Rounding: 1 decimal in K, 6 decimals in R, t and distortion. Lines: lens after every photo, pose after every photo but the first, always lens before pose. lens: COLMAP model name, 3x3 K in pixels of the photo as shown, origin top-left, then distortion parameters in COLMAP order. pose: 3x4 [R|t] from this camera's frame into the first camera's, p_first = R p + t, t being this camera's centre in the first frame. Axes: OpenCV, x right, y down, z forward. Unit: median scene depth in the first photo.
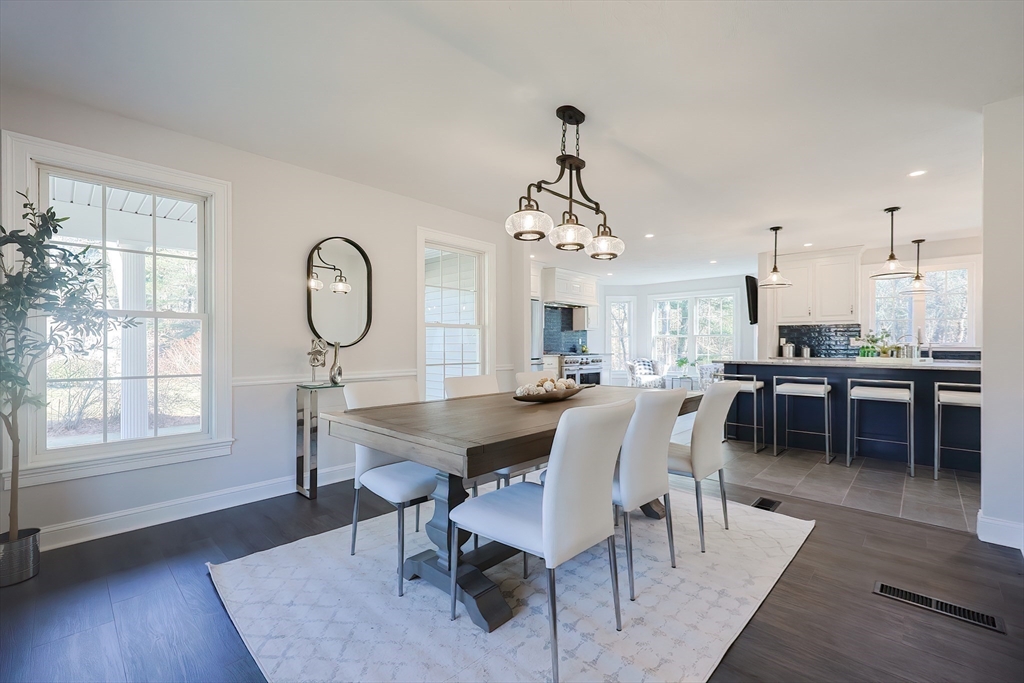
lens RADIAL K [[438.0, 0, 508.7], [0, 438.0, 346.9], [0, 0, 1]] dist [0.000765, 0.000086]
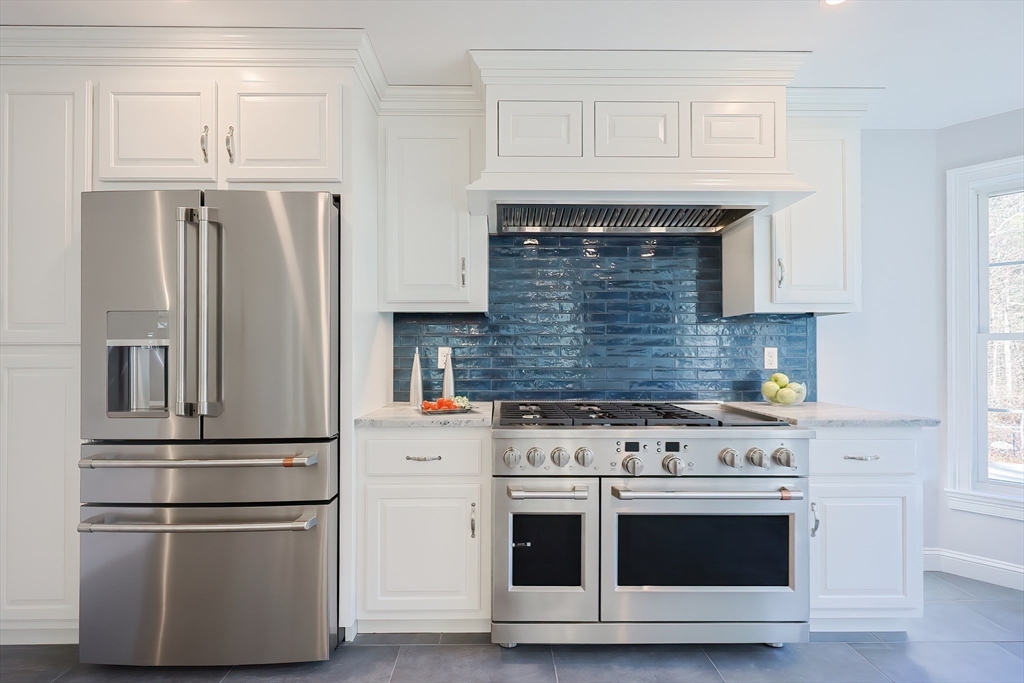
lens RADIAL K [[438.0, 0, 508.7], [0, 438.0, 346.9], [0, 0, 1]] dist [0.000765, 0.000086]
pose [[0.700535, -0.011699, -0.713522, 0.245160], [-0.001769, 0.999834, -0.018130, -0.014111], [0.713616, 0.013962, 0.700398, 0.719049]]
